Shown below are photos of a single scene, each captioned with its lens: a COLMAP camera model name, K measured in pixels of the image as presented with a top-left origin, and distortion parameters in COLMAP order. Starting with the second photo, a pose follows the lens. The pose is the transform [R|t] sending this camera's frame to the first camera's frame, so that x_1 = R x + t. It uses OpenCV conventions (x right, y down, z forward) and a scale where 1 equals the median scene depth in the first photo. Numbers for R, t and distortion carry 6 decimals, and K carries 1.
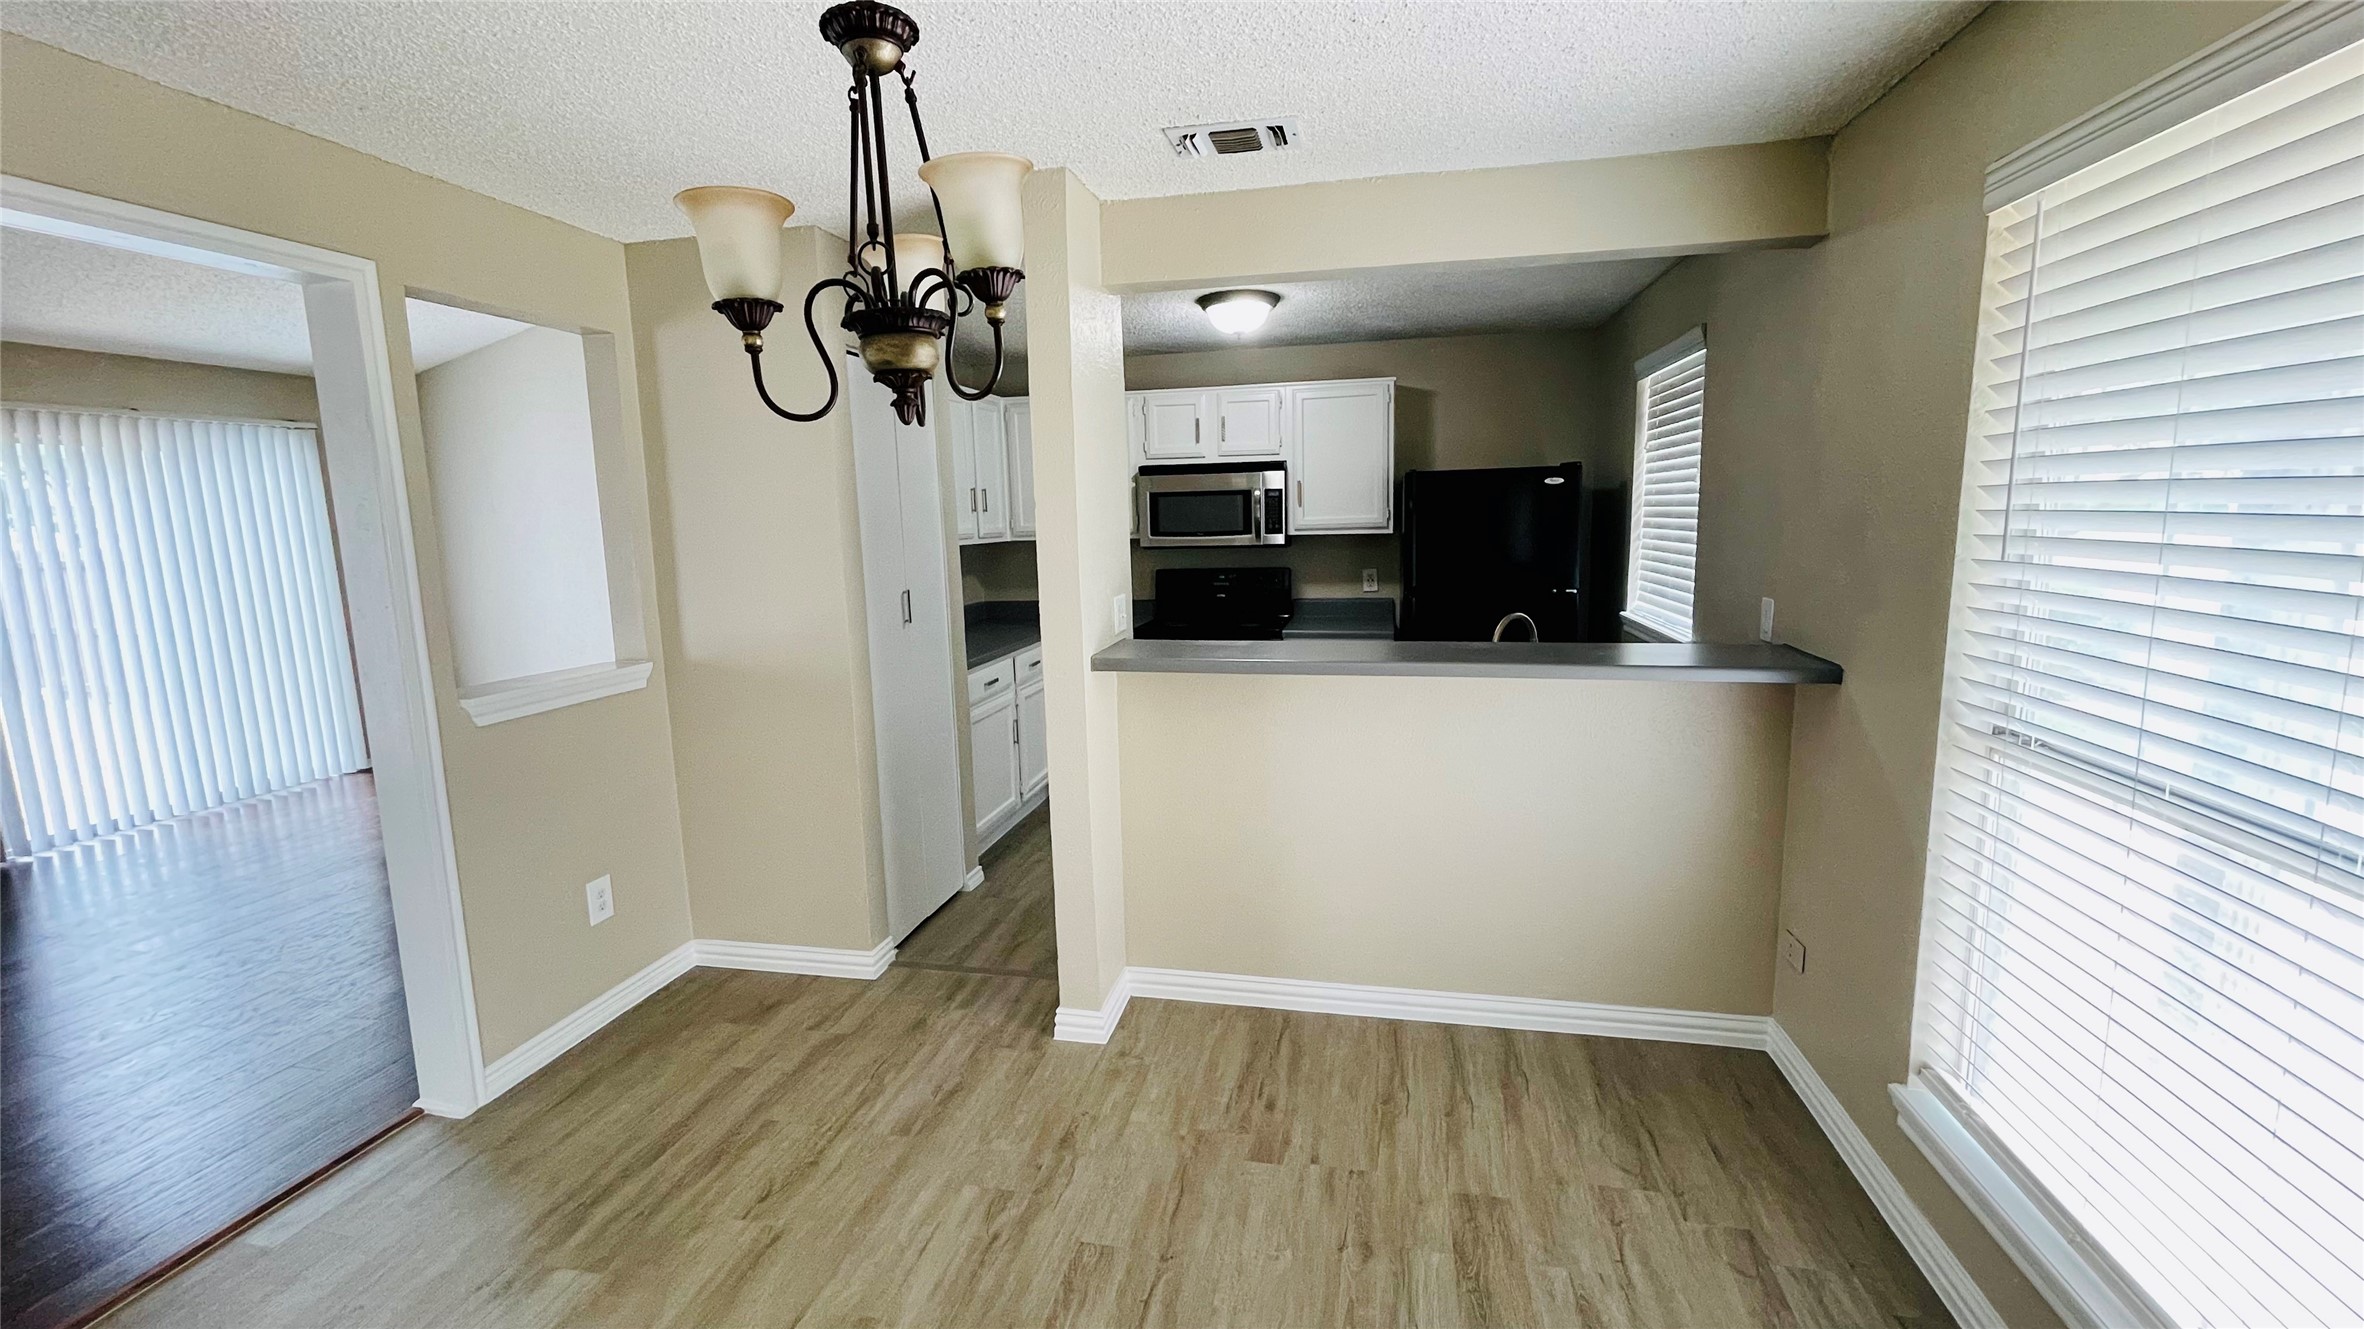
lens RADIAL K [[955.7, 0, 1185.2], [0, 955.7, 651.3], [0, 0, 1]] dist [-0.001188, -0.000252]
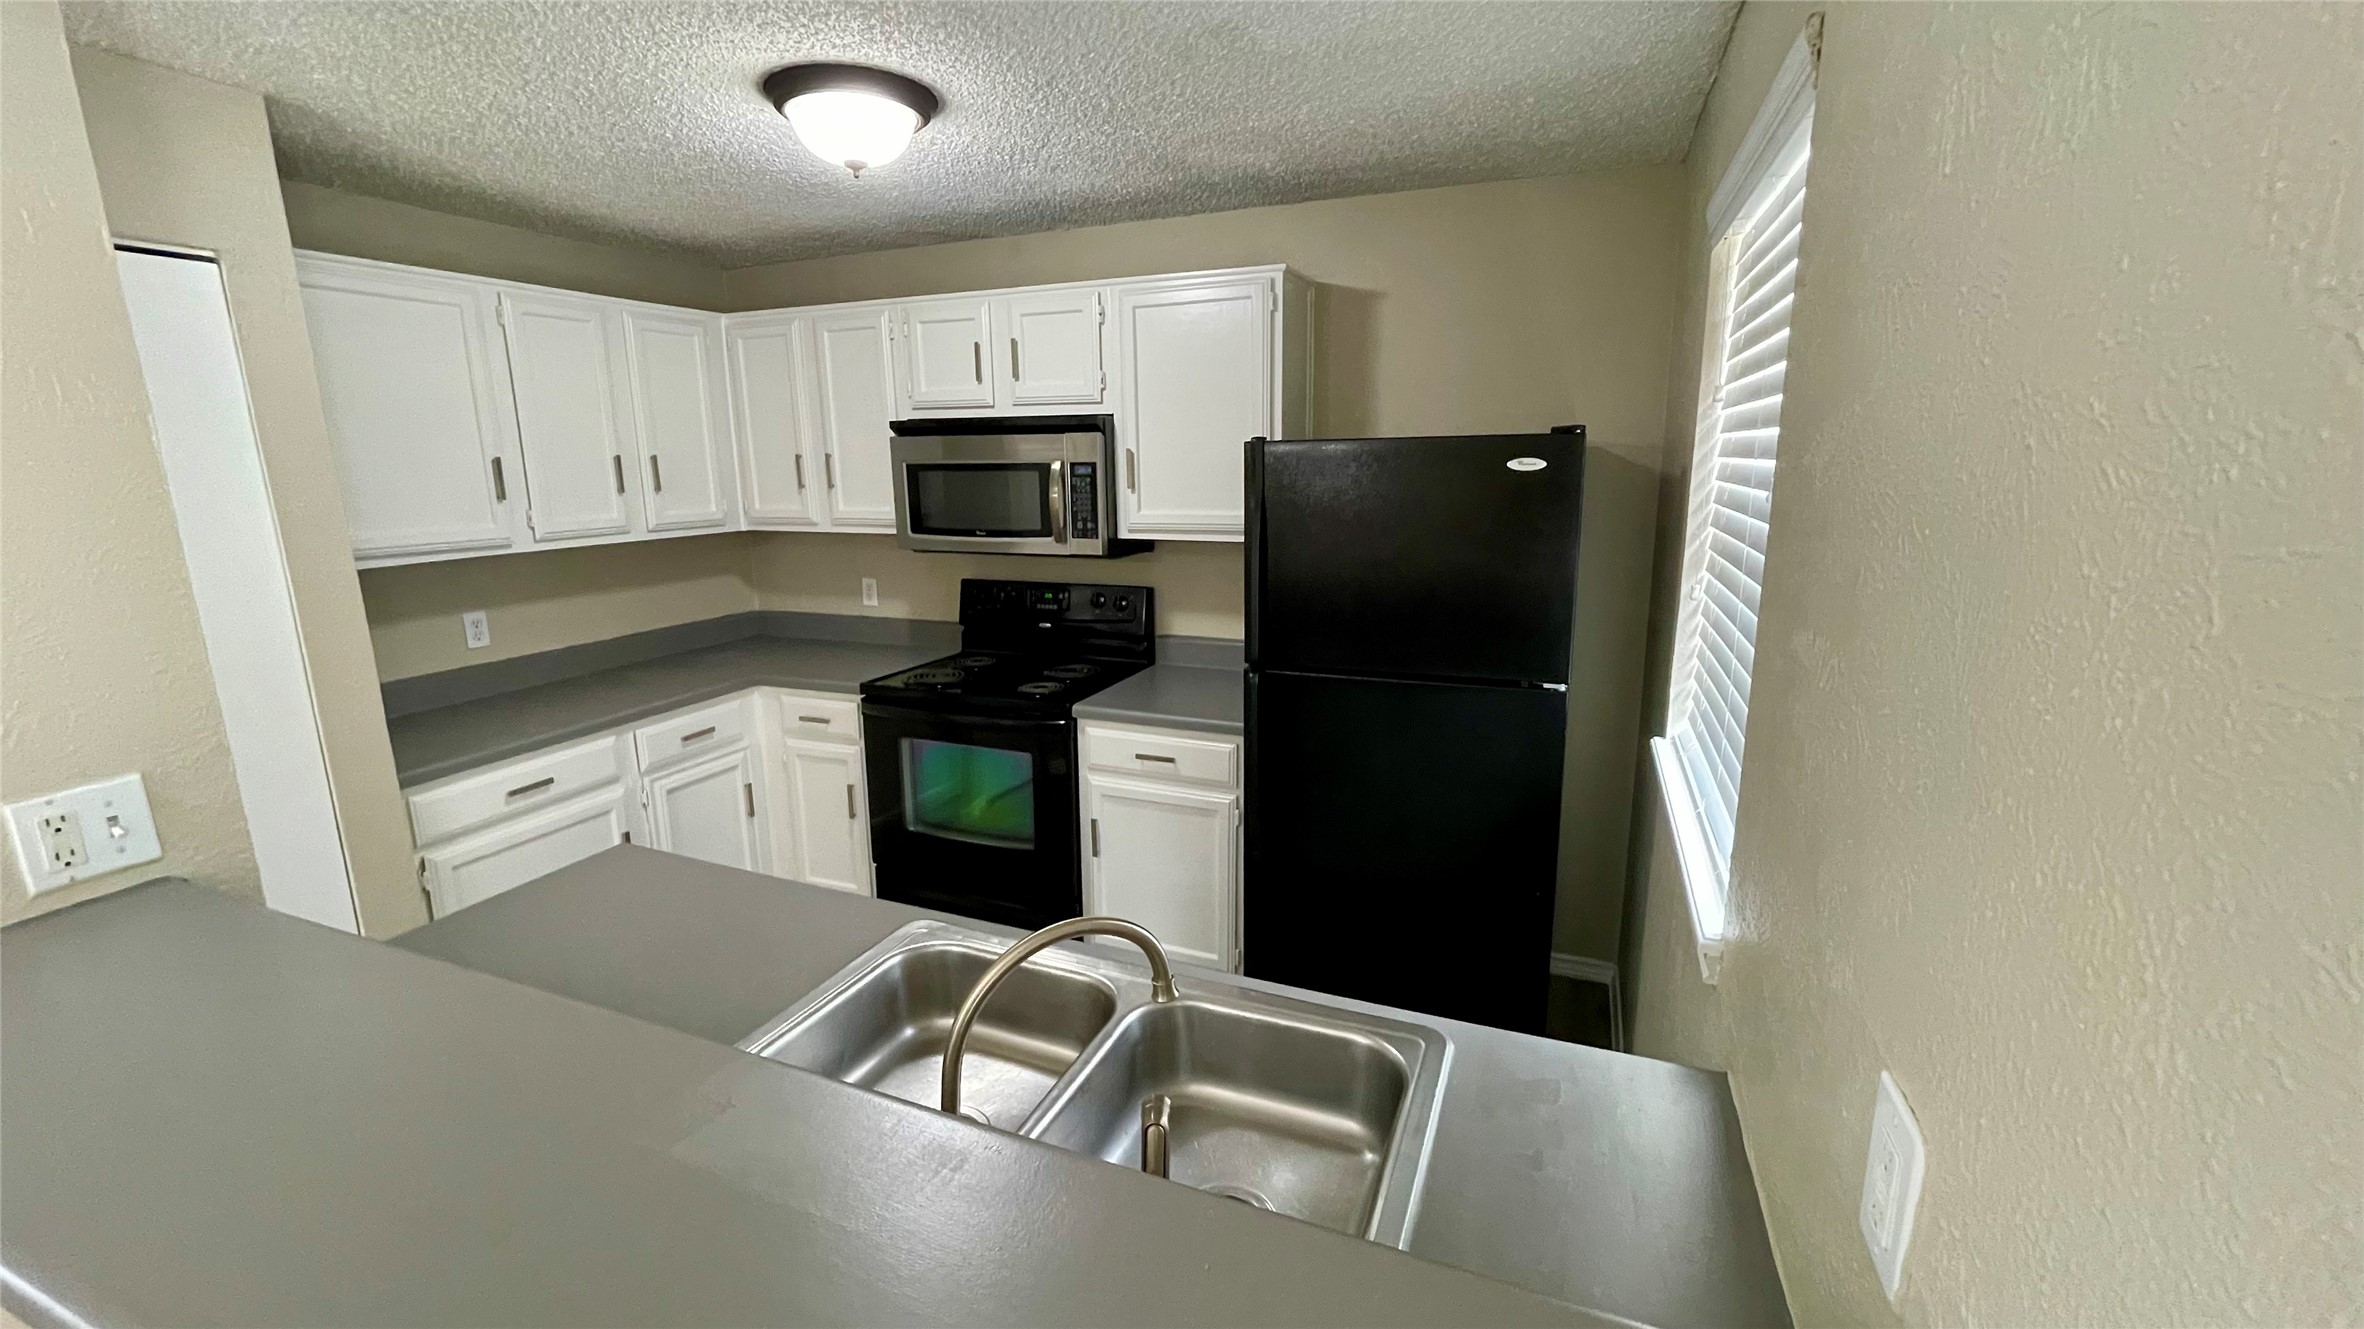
lens RADIAL K [[955.7, 0, 1185.2], [0, 955.7, 651.3], [0, 0, 1]] dist [-0.001188, -0.000252]
pose [[0.982922, 0.050312, -0.177014, 0.450548], [-0.039238, 0.997080, 0.065516, -0.159721], [0.179793, -0.057452, 0.982025, 0.712738]]
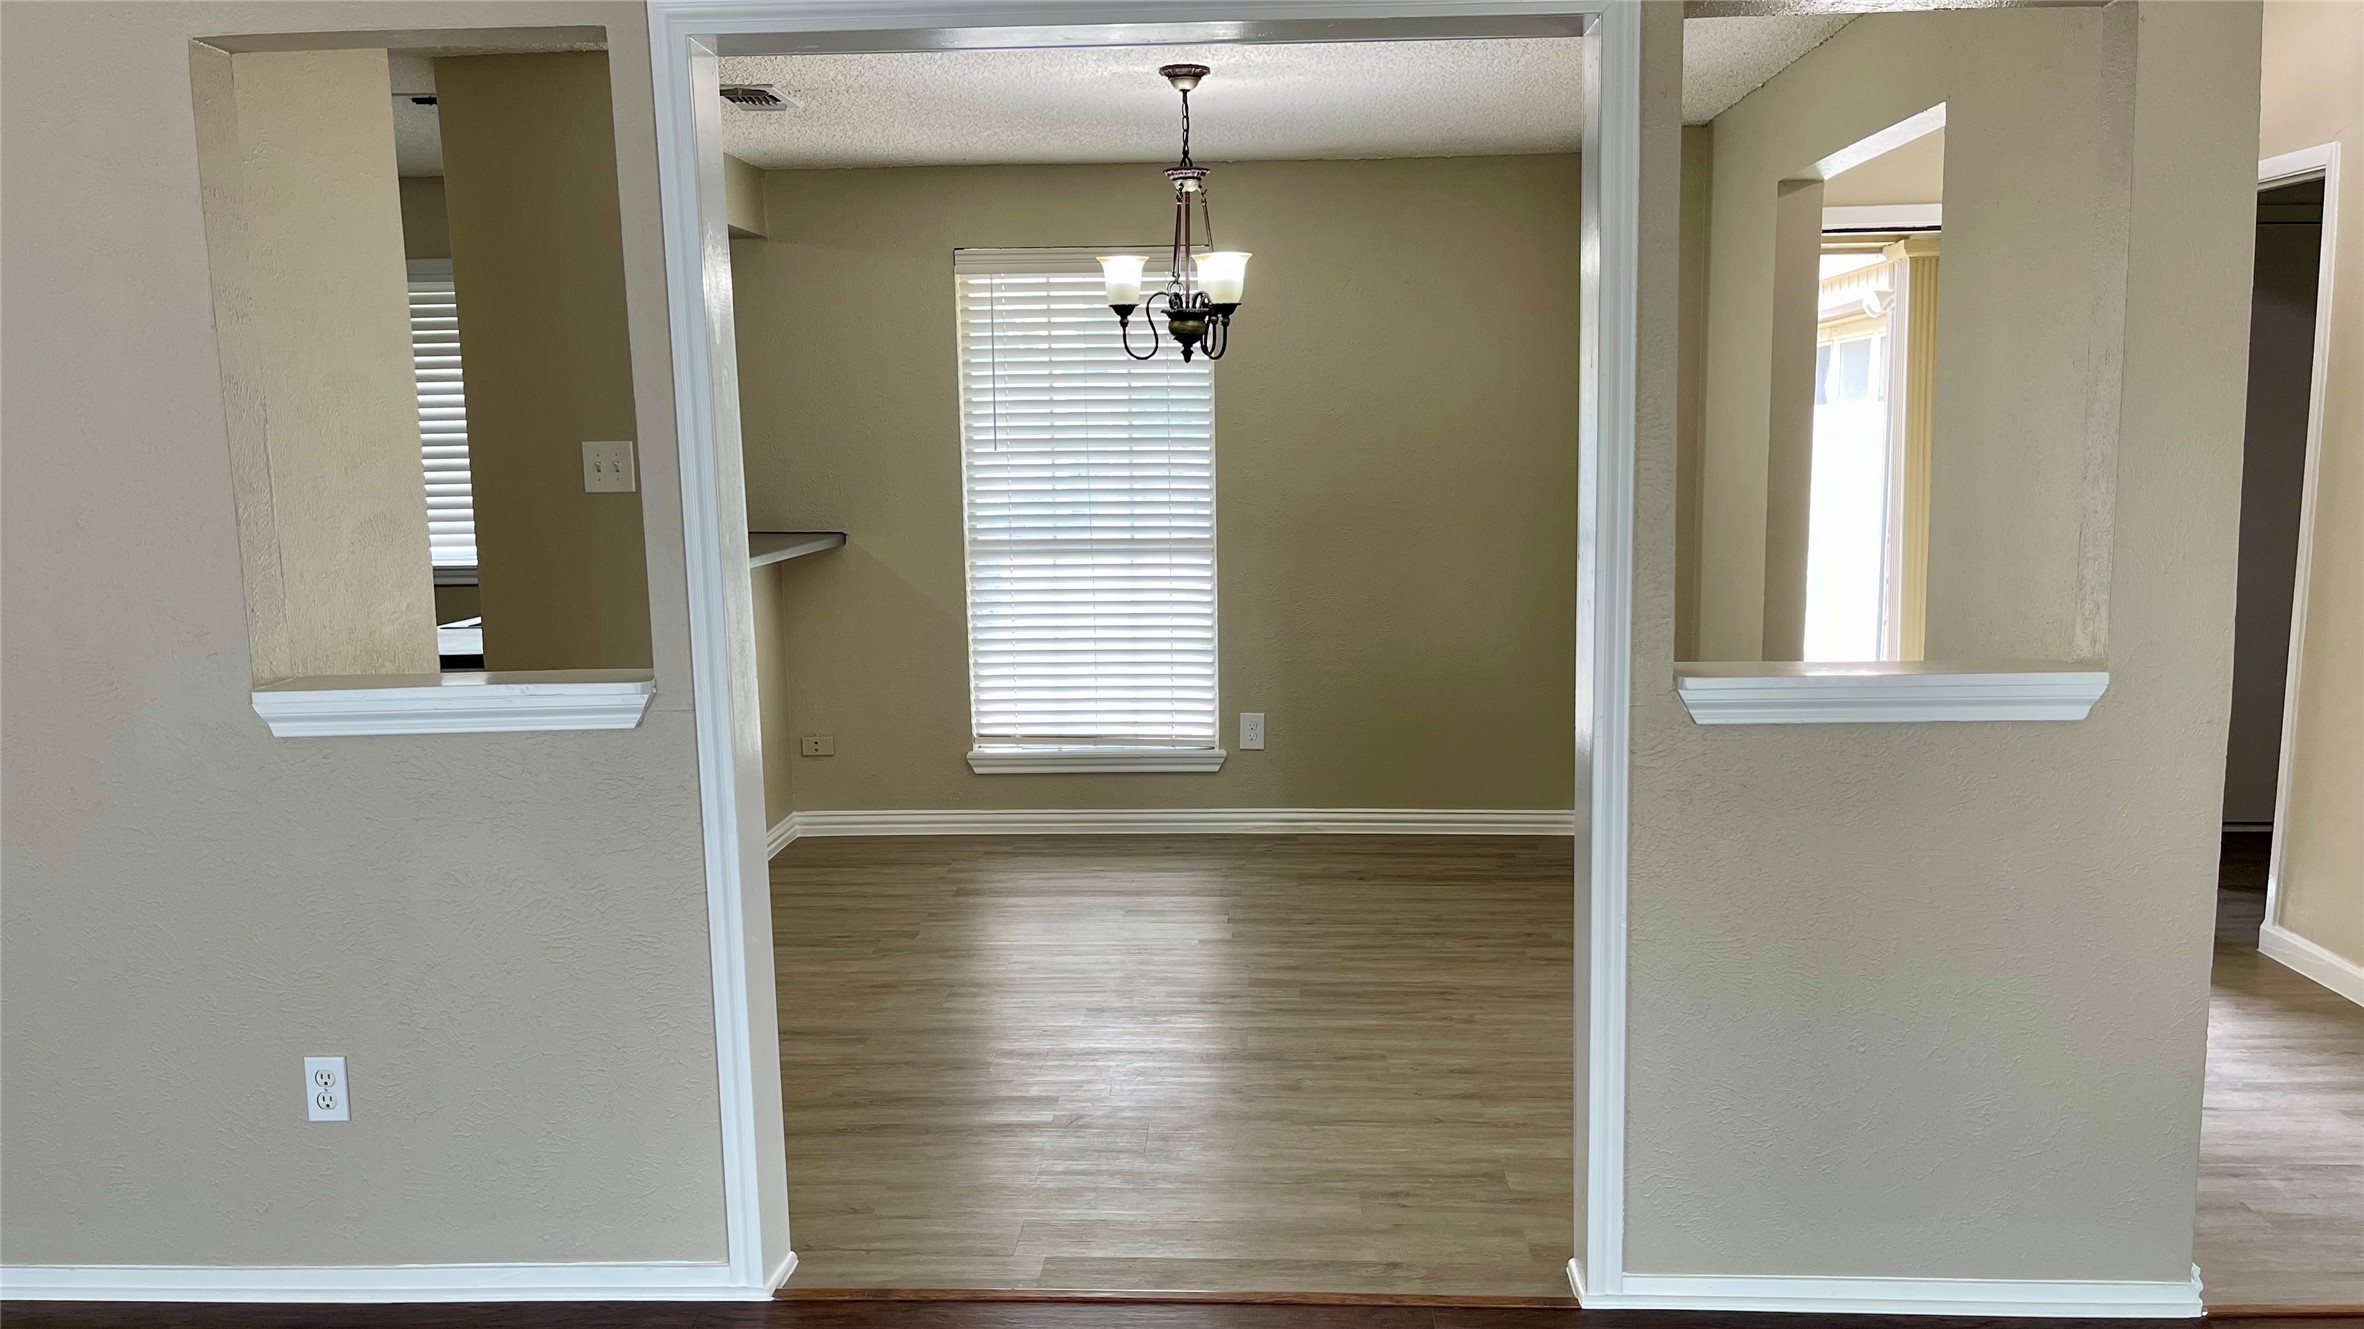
lens RADIAL K [[1750.5, 0, 1182.0], [0, 1750.5, 664.5], [0, 0, 1]] dist [0.000407, 0.000030]
pose [[-0.135476, -0.124651, 0.982908, -1.720759], [0.165015, 0.975359, 0.146438, -0.078824], [-0.976942, 0.182034, -0.111569, 0.660478]]
